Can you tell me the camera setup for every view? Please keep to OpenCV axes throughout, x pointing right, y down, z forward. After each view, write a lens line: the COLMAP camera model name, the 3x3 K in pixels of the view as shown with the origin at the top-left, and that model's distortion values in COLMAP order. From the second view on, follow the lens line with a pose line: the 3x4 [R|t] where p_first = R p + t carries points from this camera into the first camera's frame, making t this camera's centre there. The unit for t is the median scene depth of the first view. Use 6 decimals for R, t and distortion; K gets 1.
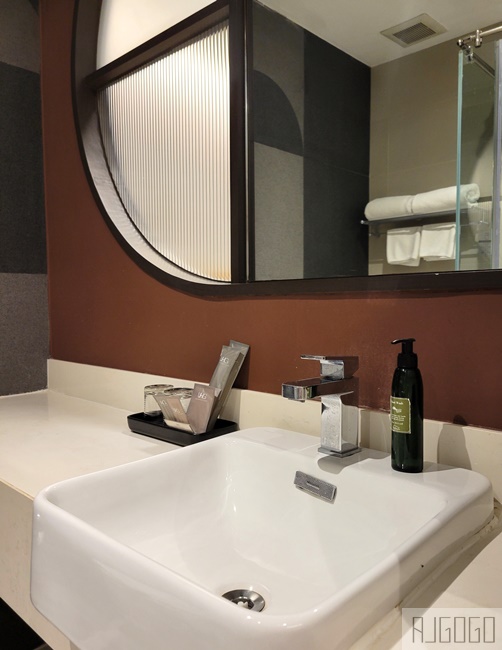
lens RADIAL K [[520.6, 0, 251.0], [0, 520.6, 325.0], [0, 0, 1]] dist [0.010145, 0.000427]
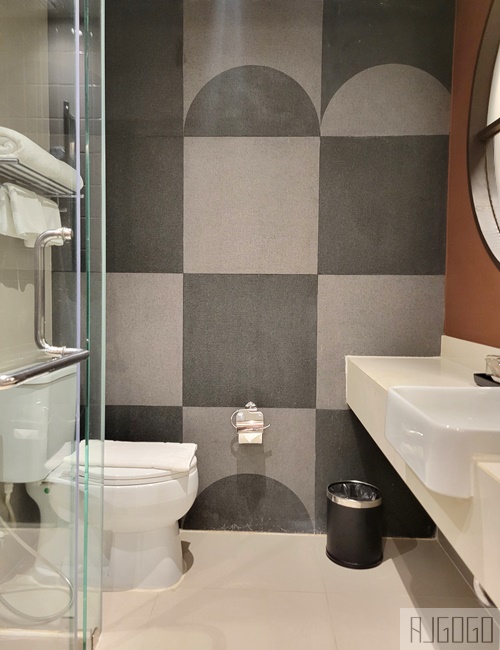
lens RADIAL K [[520.6, 0, 250.0], [0, 520.6, 325.0], [0, 0, 1]] dist [0.010145, 0.000427]
pose [[0.670118, 0.067472, -0.739181, 0.321381], [-0.055943, 0.997618, 0.040345, 0.010280], [0.740143, 0.014316, 0.672297, -0.353760]]
